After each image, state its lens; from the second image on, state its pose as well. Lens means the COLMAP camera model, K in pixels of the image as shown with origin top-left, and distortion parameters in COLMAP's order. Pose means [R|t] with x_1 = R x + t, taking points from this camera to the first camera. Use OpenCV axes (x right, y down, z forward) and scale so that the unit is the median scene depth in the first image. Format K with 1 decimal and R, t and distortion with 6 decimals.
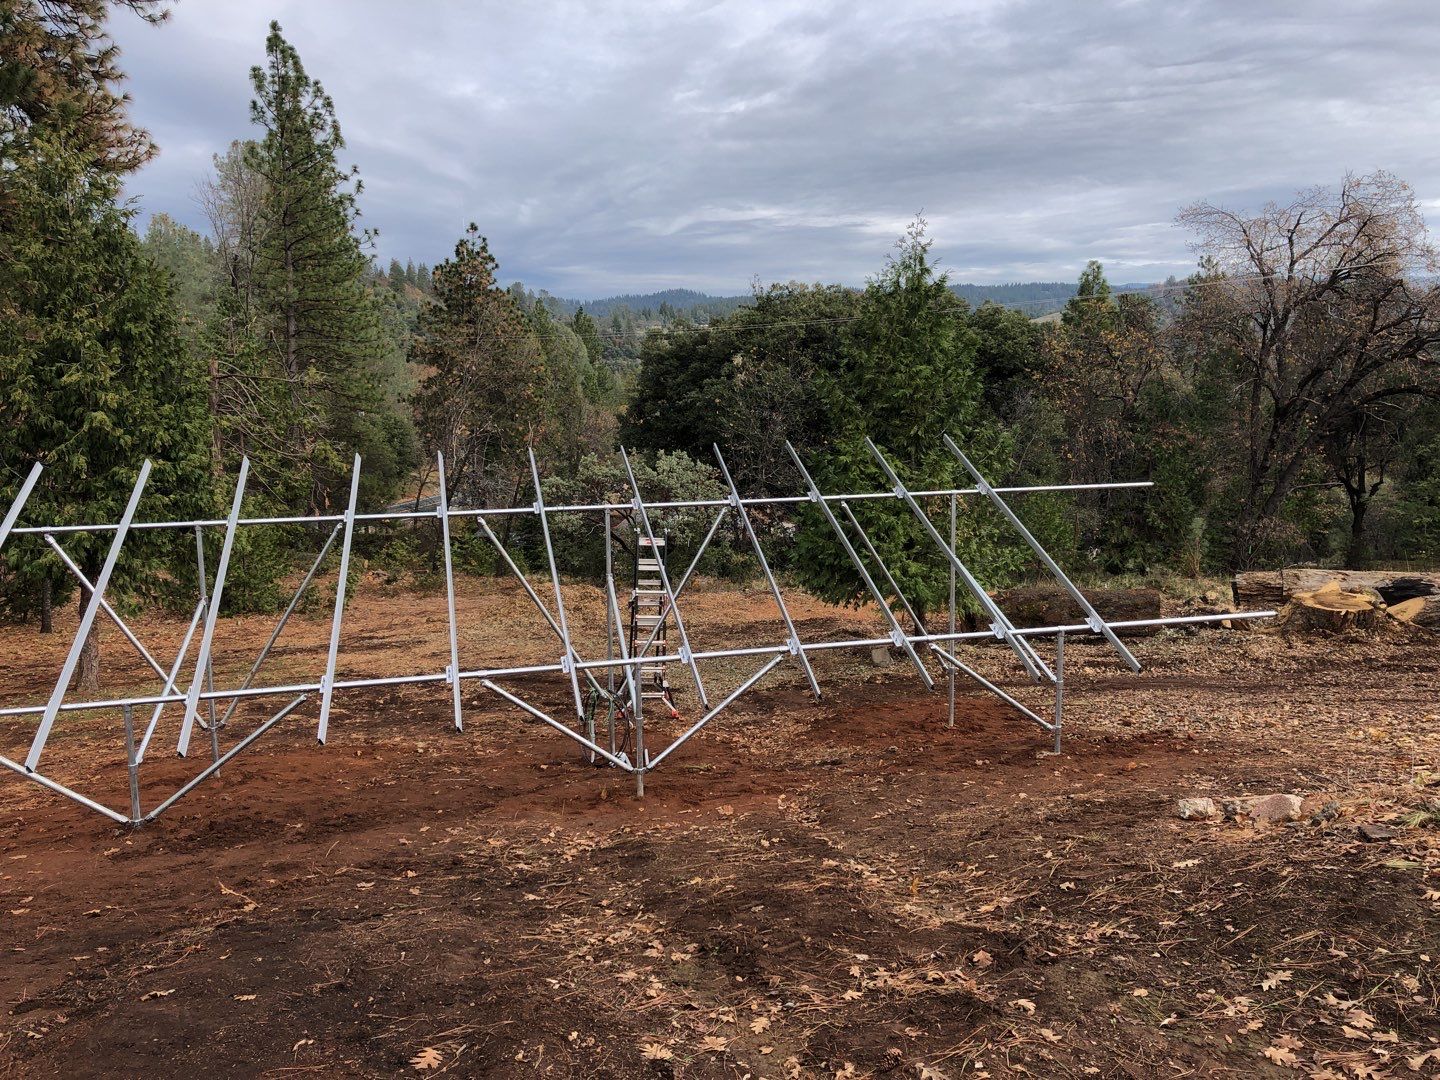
lens RADIAL K [[1183.0, 0, 720.4], [0, 1183.0, 524.6], [0, 0, 1]] dist [0.028680, -0.011500]
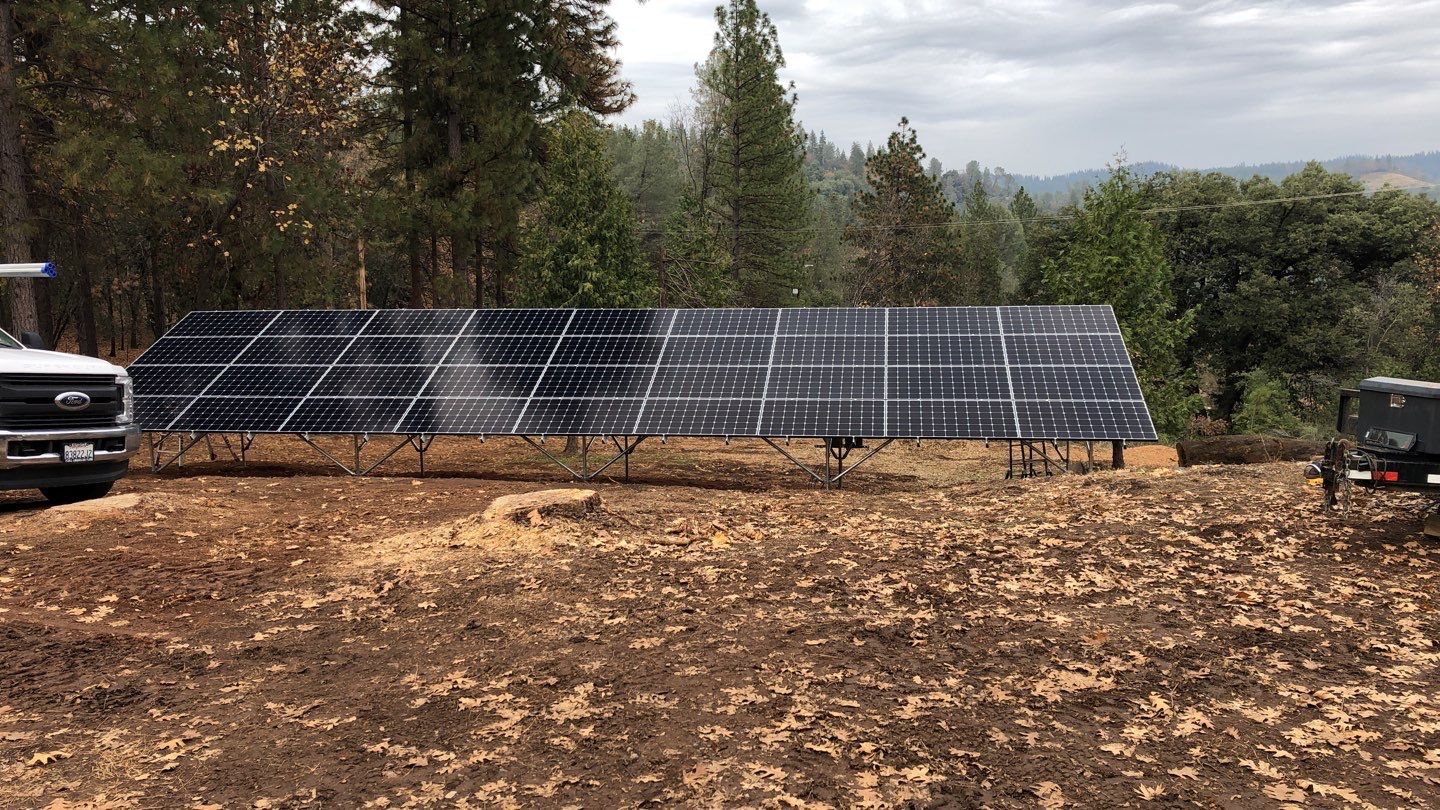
lens RADIAL K [[1187.9, 0, 719.7], [0, 1187.9, 407.2], [0, 0, 1]] dist [0.067469, -0.078640]
pose [[0.929894, 0.050398, -0.364359, 0.080559], [-0.049542, 0.998703, 0.011703, 0.015185], [0.364476, 0.007168, 0.931185, -0.145327]]
